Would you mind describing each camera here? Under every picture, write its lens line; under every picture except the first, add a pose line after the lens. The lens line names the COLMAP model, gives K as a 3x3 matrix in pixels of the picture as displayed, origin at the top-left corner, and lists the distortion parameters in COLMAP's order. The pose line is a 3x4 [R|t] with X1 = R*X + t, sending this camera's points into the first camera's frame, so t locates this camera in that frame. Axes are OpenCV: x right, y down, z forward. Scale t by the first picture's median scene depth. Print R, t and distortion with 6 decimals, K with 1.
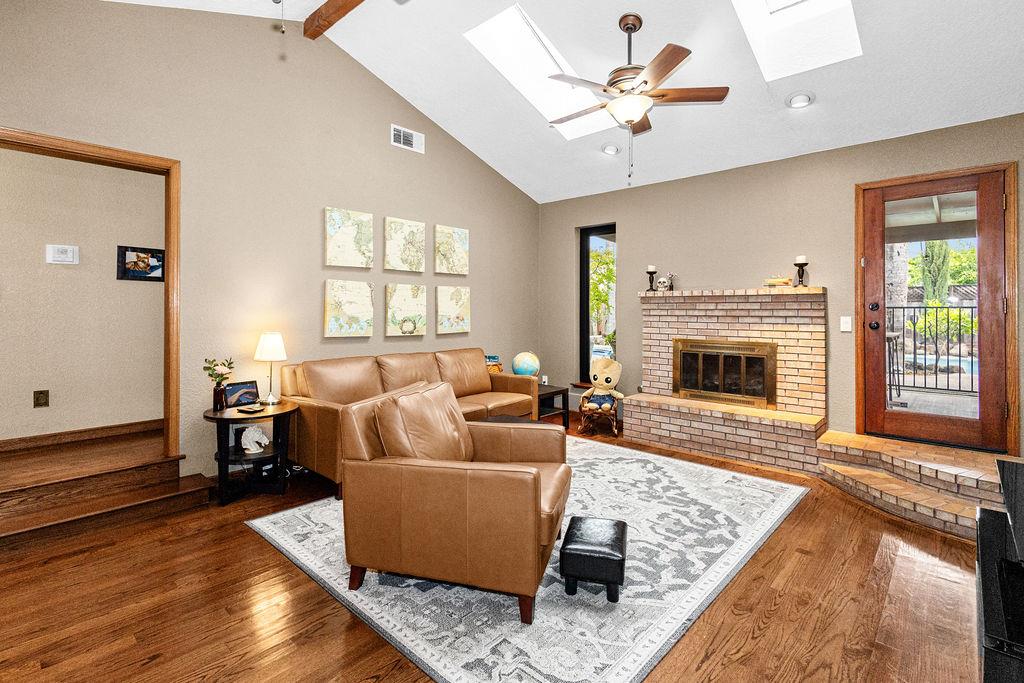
lens RADIAL K [[486.1, 0, 516.2], [0, 486.1, 313.2], [0, 0, 1]] dist [0.017367, -0.005148]
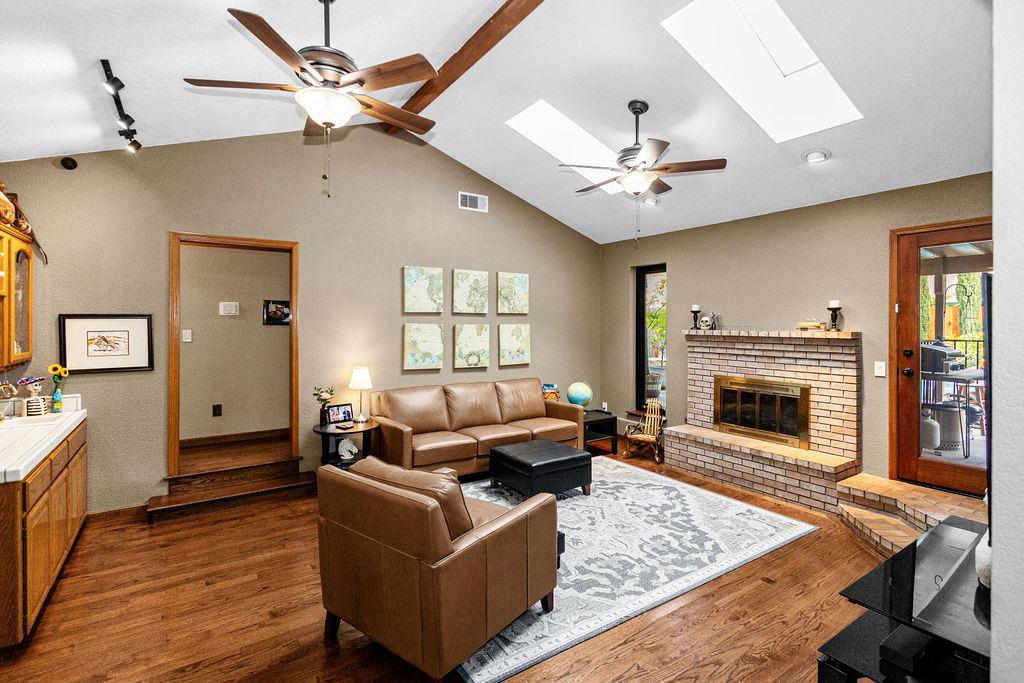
lens RADIAL K [[489.4, 0, 523.3], [0, 489.4, 331.1], [0, 0, 1]] dist [0.013356, 0.000133]
pose [[0.972184, 0.006128, -0.234137, 0.199387], [-0.002464, 0.999870, 0.015940, -0.069949], [0.234205, -0.014919, 0.972073, -0.152127]]
